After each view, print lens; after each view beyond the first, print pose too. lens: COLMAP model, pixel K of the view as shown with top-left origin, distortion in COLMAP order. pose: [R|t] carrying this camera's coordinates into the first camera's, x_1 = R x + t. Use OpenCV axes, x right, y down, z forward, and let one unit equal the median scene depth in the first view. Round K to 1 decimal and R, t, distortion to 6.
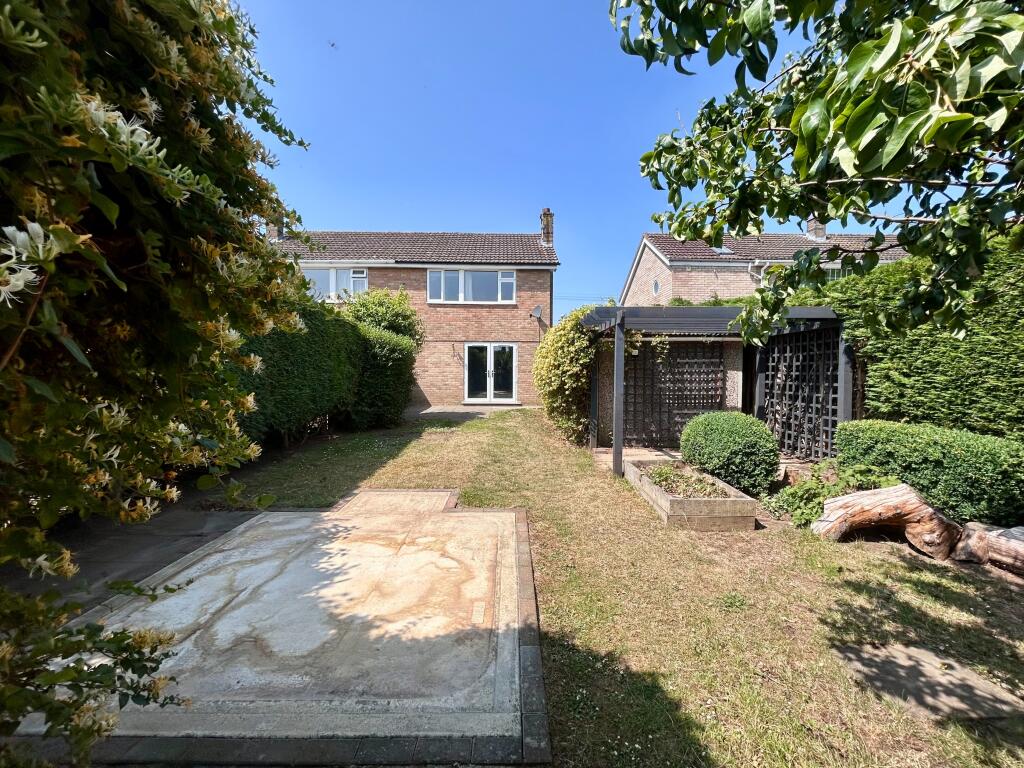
lens RADIAL K [[410.6, 0, 513.0], [0, 410.6, 383.1], [0, 0, 1]] dist [0.000481, 0.000602]
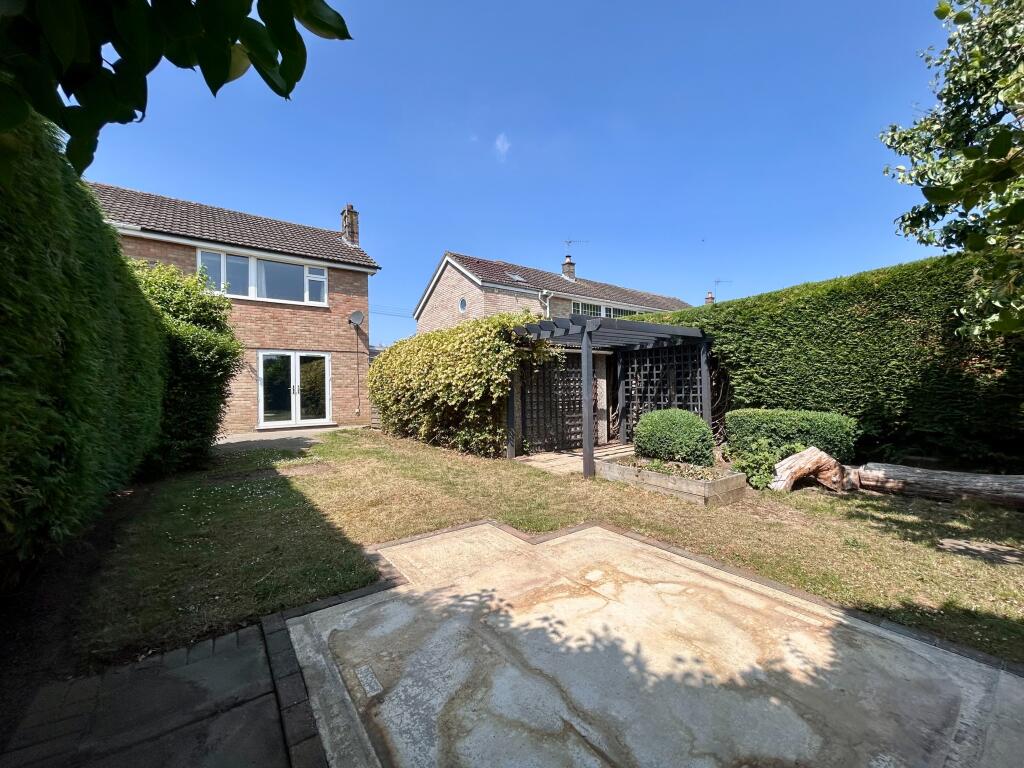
lens RADIAL K [[410.6, 0, 511.9], [0, 410.6, 384.6], [0, 0, 1]] dist [0.000481, 0.000602]
pose [[0.811097, -0.013586, 0.584754, -0.644422], [0.036092, 0.998988, -0.026852, 0.016067], [-0.583798, 0.042885, 0.810766, 0.330457]]
